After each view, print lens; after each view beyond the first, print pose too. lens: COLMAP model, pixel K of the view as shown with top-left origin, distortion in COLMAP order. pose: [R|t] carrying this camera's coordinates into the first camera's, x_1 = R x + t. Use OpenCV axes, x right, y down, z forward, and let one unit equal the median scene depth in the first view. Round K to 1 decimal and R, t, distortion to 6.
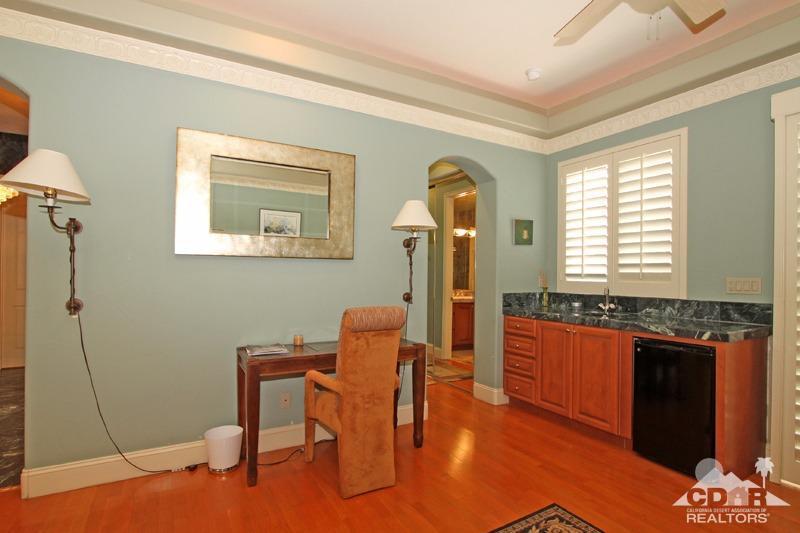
lens RADIAL K [[420.4, 0, 402.9], [0, 420.4, 269.0], [0, 0, 1]] dist [0.001941, 0.002062]
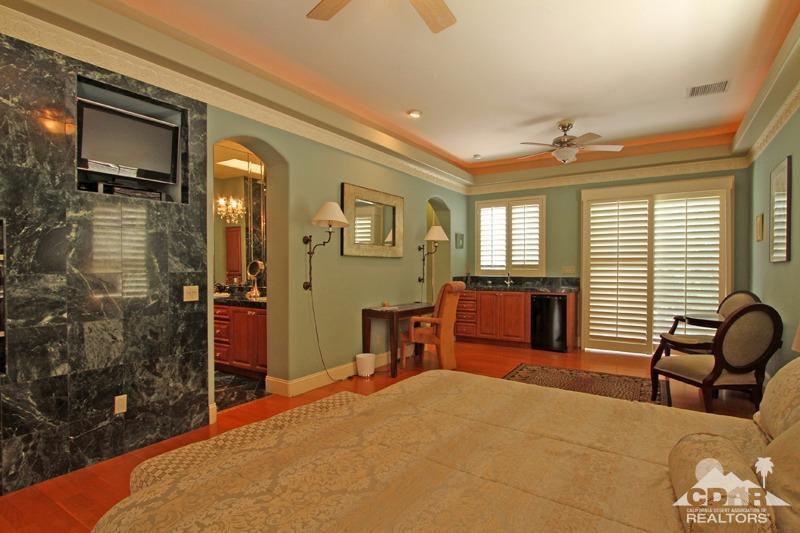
lens RADIAL K [[420.4, 0, 397.1], [0, 420.4, 268.8], [0, 0, 1]] dist [0.001941, 0.002062]
pose [[0.890756, -0.010134, 0.454370, -0.831626], [0.001642, 0.999817, 0.019082, -0.009064], [-0.454480, -0.016251, 0.890609, -0.474573]]
